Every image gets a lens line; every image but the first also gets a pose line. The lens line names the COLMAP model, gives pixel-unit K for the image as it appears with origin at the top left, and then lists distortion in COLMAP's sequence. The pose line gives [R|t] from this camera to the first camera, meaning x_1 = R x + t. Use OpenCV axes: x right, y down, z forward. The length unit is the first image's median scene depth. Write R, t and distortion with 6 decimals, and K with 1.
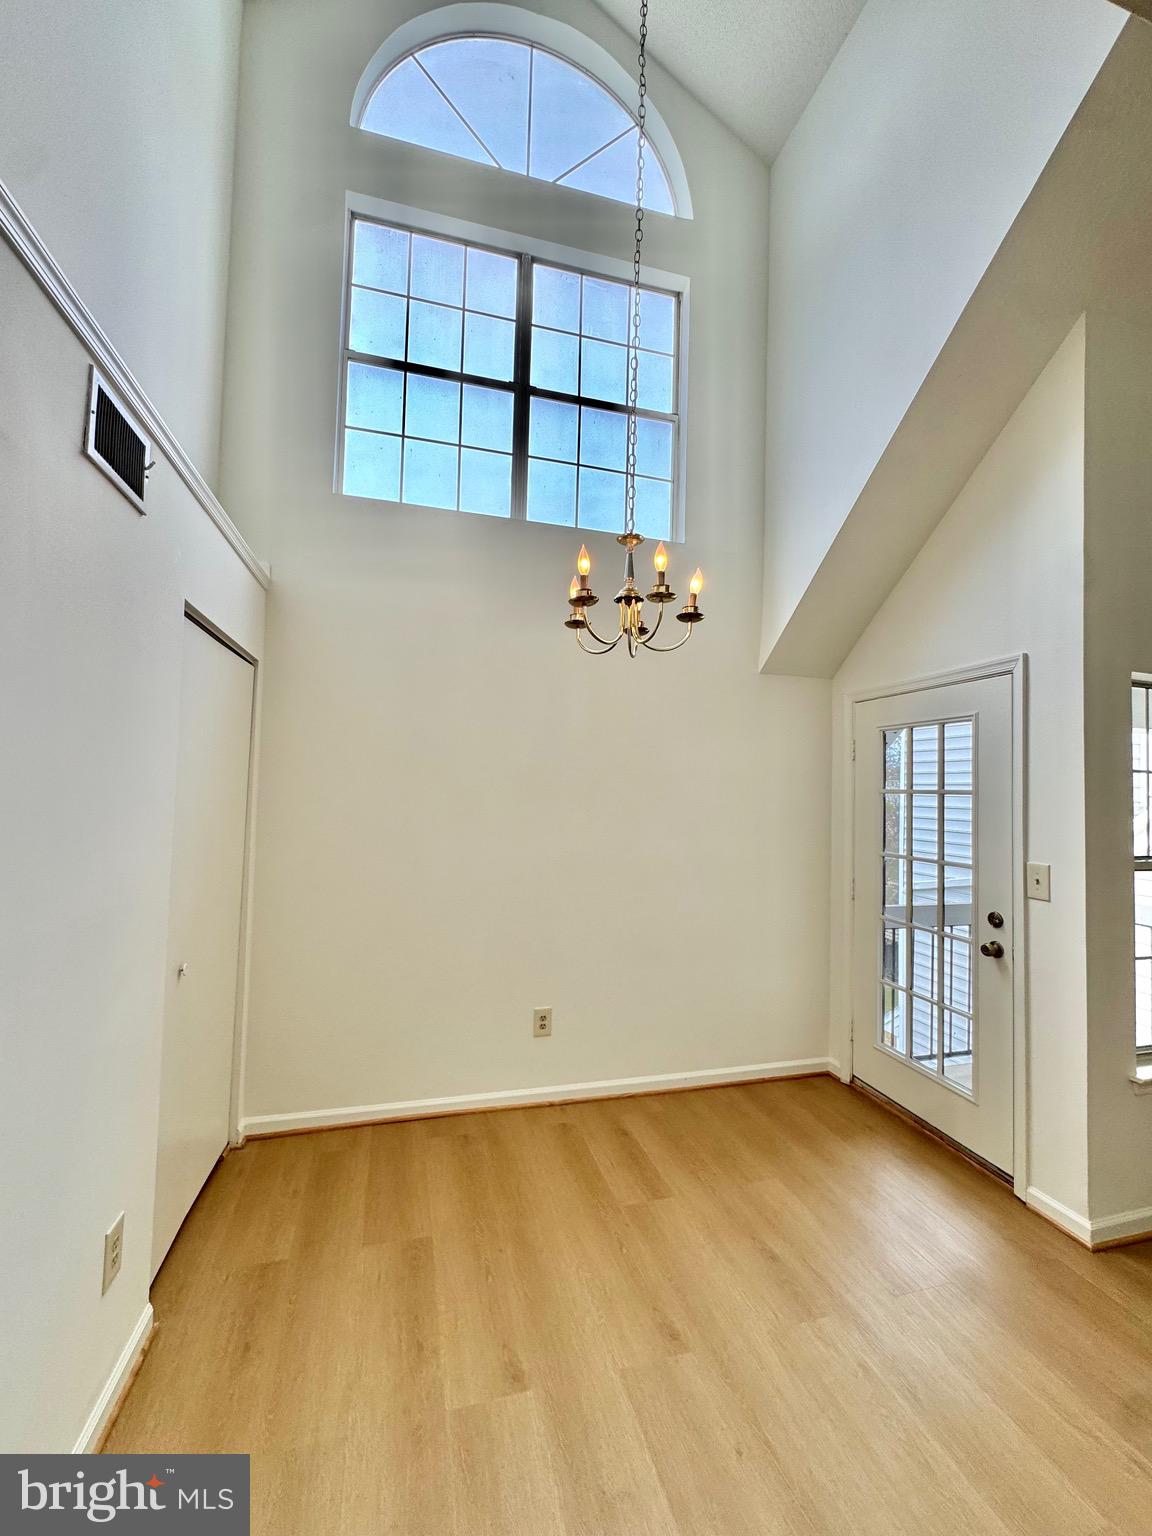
lens RADIAL K [[617.3, 0, 574.3], [0, 617.3, 764.6], [0, 0, 1]] dist [-0.003128, 0.000323]
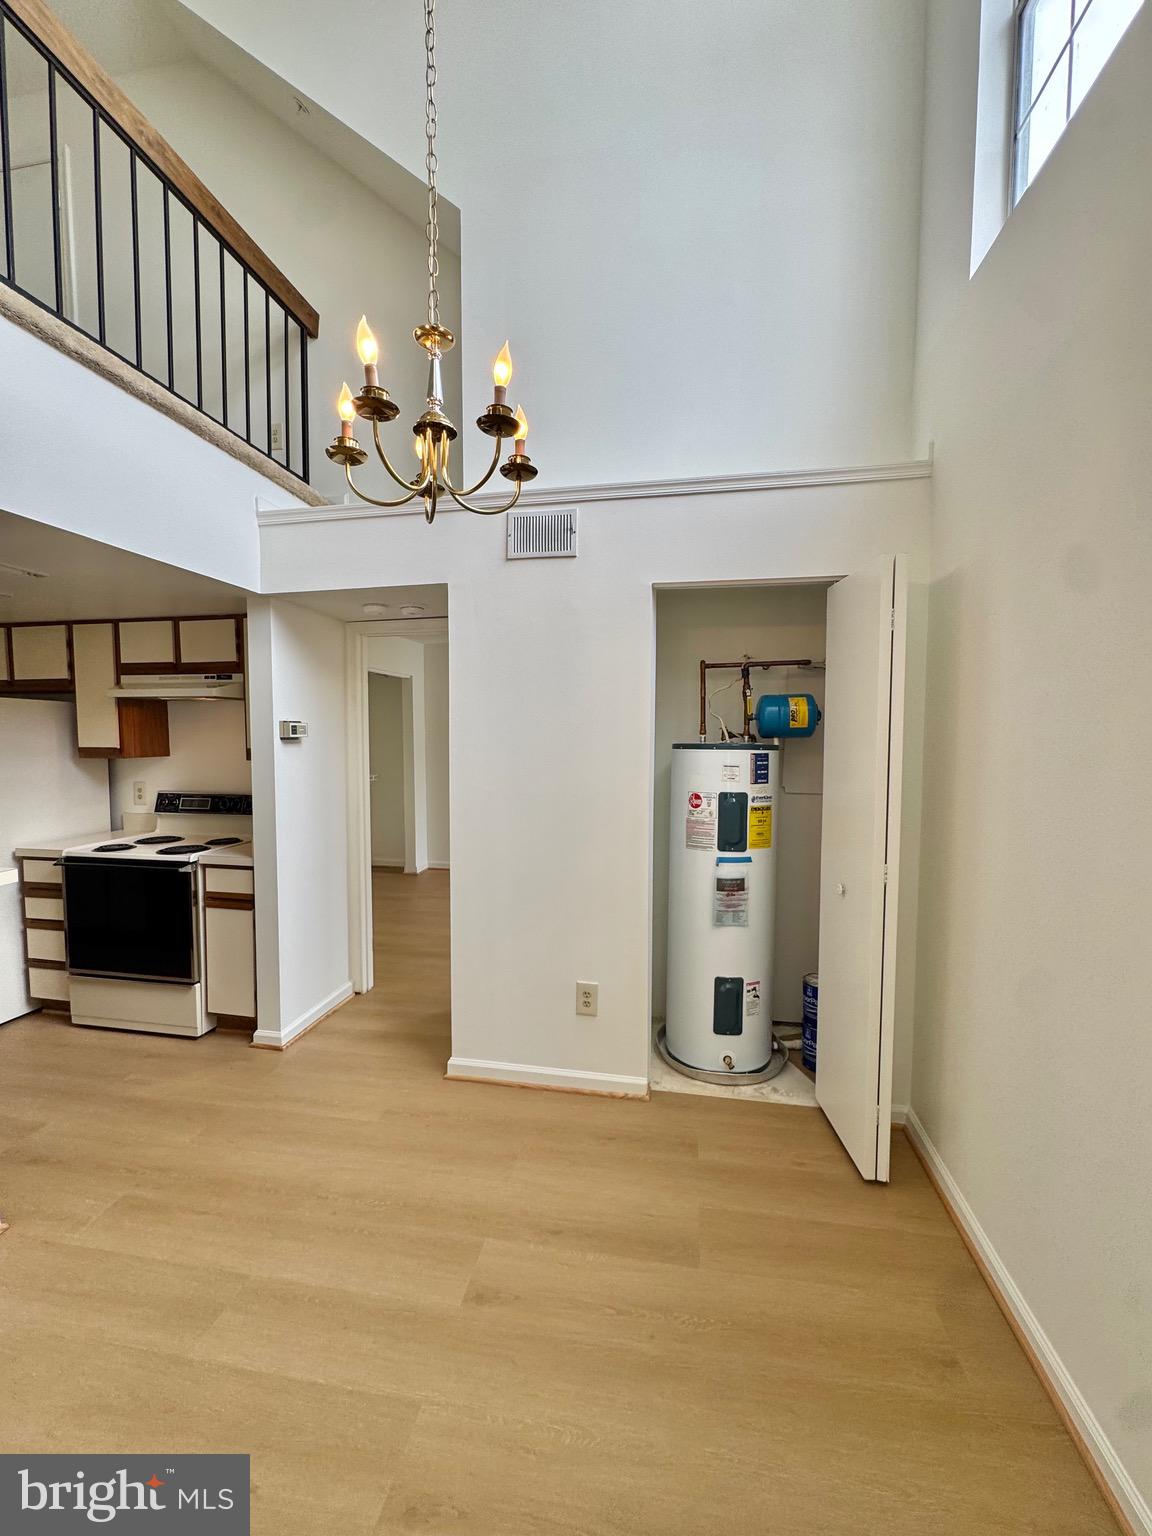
lens RADIAL K [[617.3, 0, 575.1], [0, 617.3, 770.0], [0, 0, 1]] dist [-0.003128, 0.000323]
pose [[-0.435956, 0.030937, -0.899436, 0.534549], [0.032227, 0.999305, 0.018751, 0.087802], [0.899391, -0.020811, -0.436649, 1.188689]]
